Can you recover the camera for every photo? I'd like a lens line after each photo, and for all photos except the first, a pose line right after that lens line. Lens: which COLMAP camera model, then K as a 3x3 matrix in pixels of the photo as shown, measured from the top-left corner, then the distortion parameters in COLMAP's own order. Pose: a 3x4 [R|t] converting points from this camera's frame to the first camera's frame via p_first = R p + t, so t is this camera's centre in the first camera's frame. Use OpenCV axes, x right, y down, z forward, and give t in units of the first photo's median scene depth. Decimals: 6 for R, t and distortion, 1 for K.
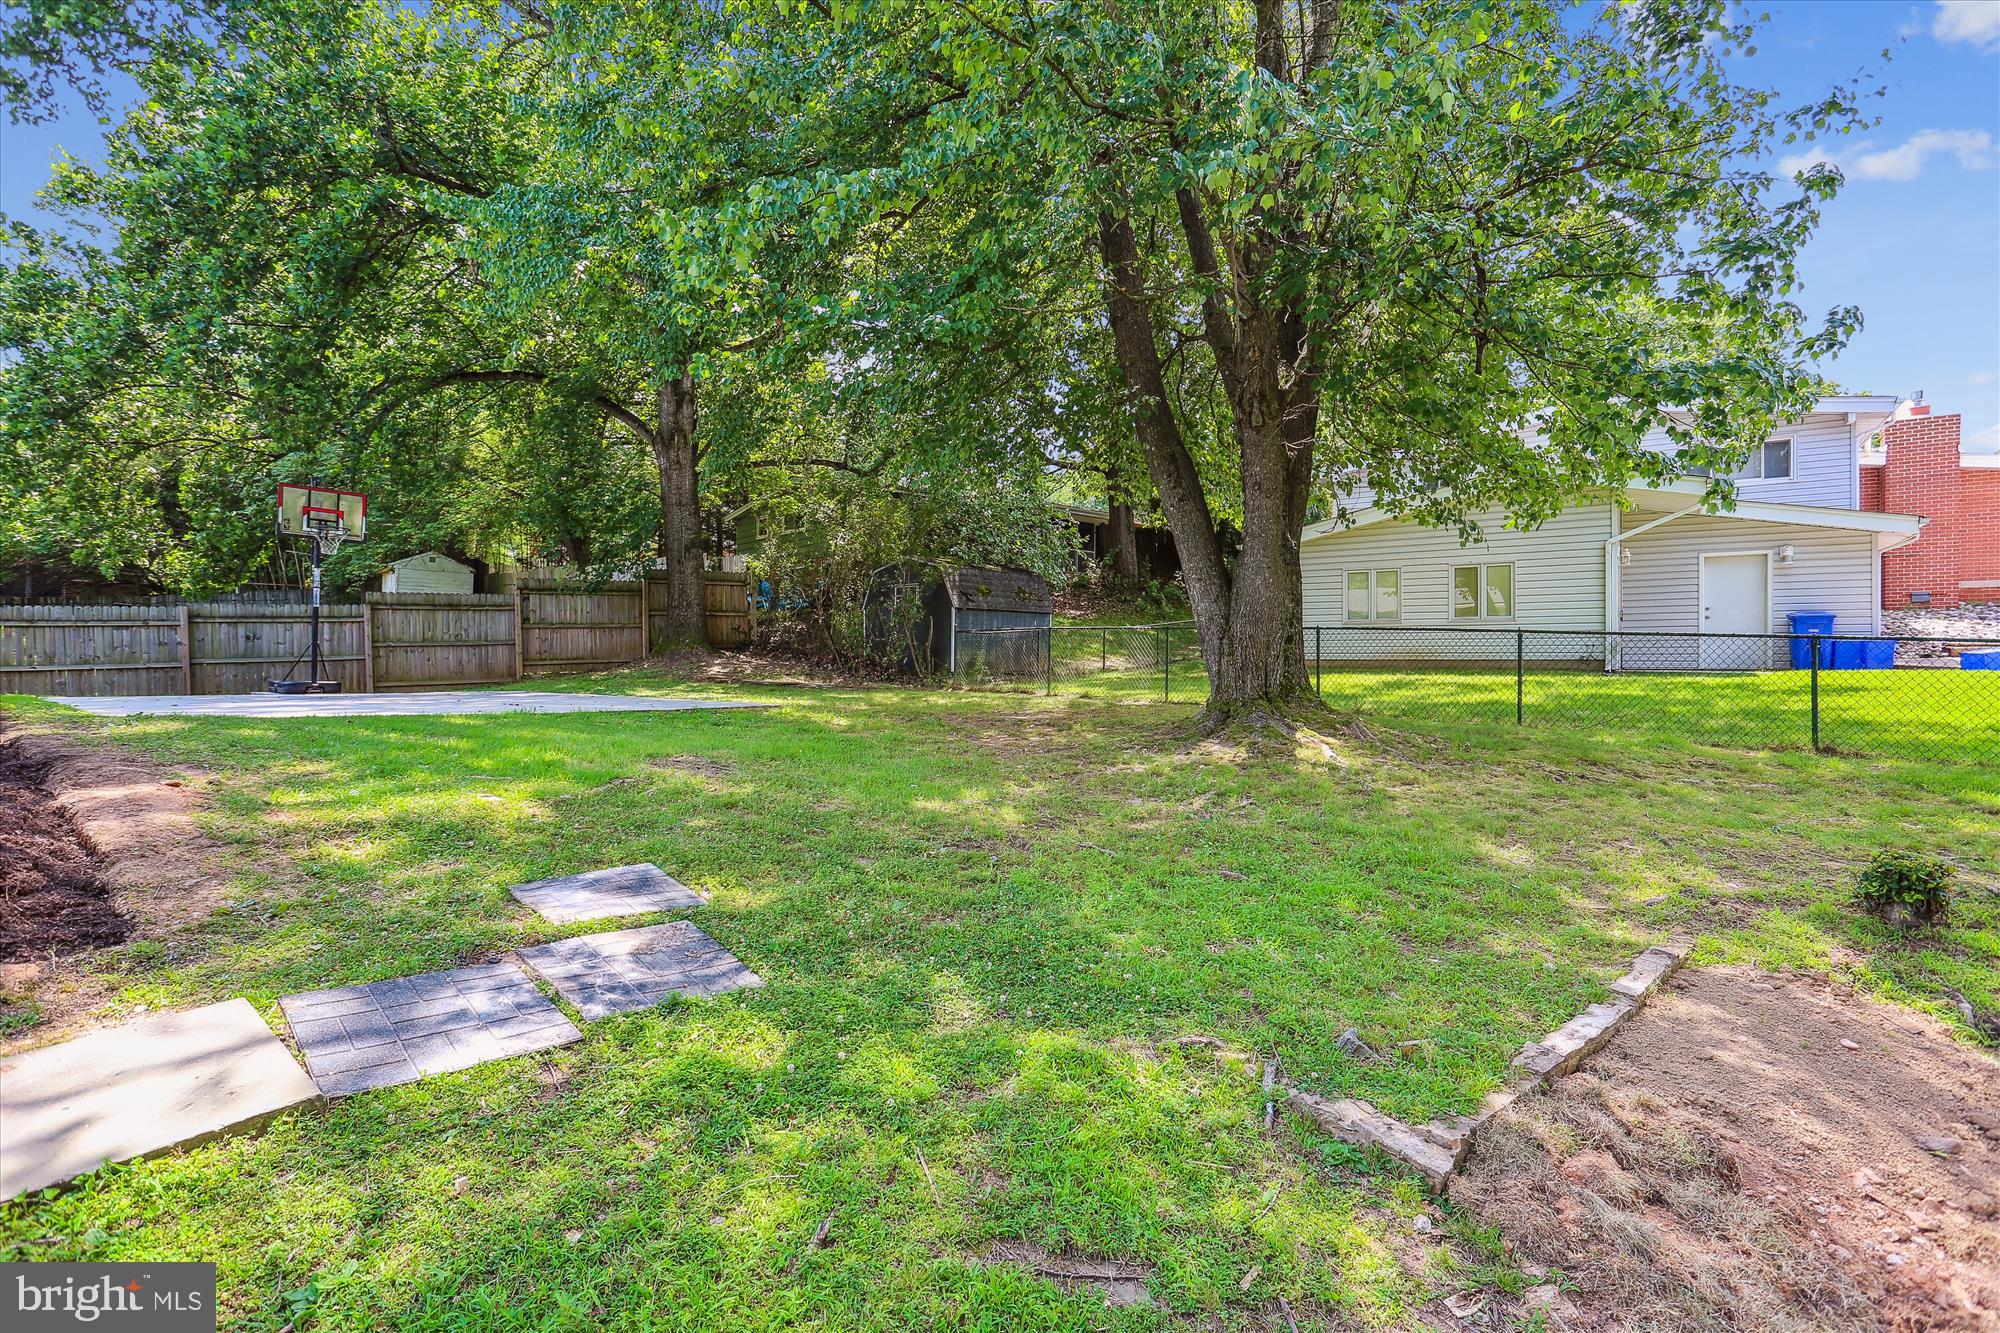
lens RADIAL K [[903.1, 0, 1001.1], [0, 903.1, 670.9], [0, 0, 1]] dist [-0.019327, -0.000071]
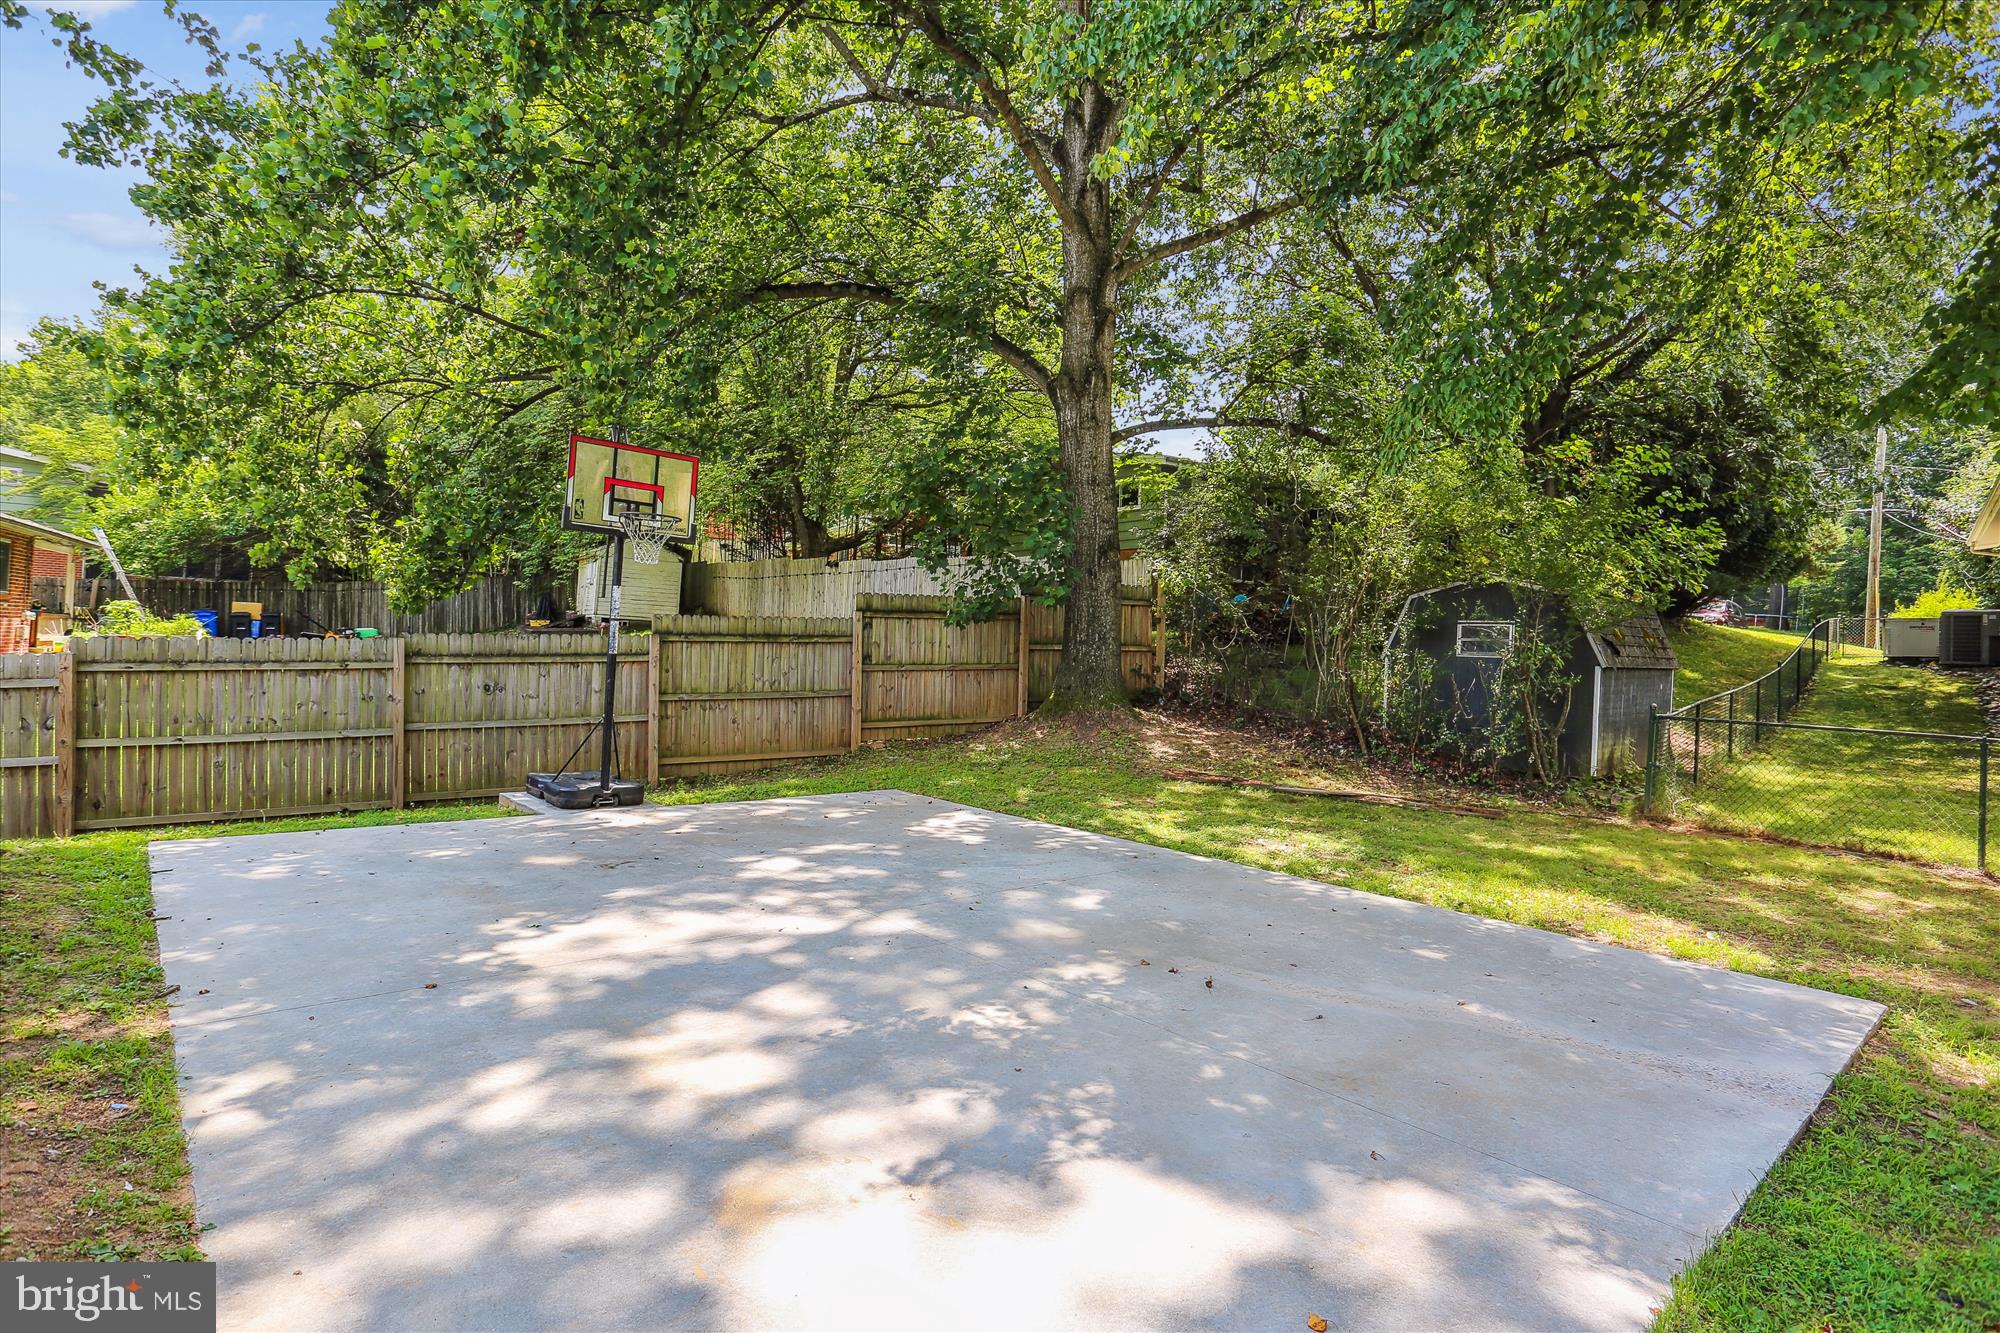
lens RADIAL K [[976.6, 0, 986.8], [0, 976.6, 646.2], [0, 0, 1]] dist [-0.031741, 0.002560]
pose [[0.985921, 0.032677, -0.163990, -0.381961], [-0.035482, 0.999269, -0.014204, -0.067516], [0.163406, 0.019823, 0.986360, 0.379621]]
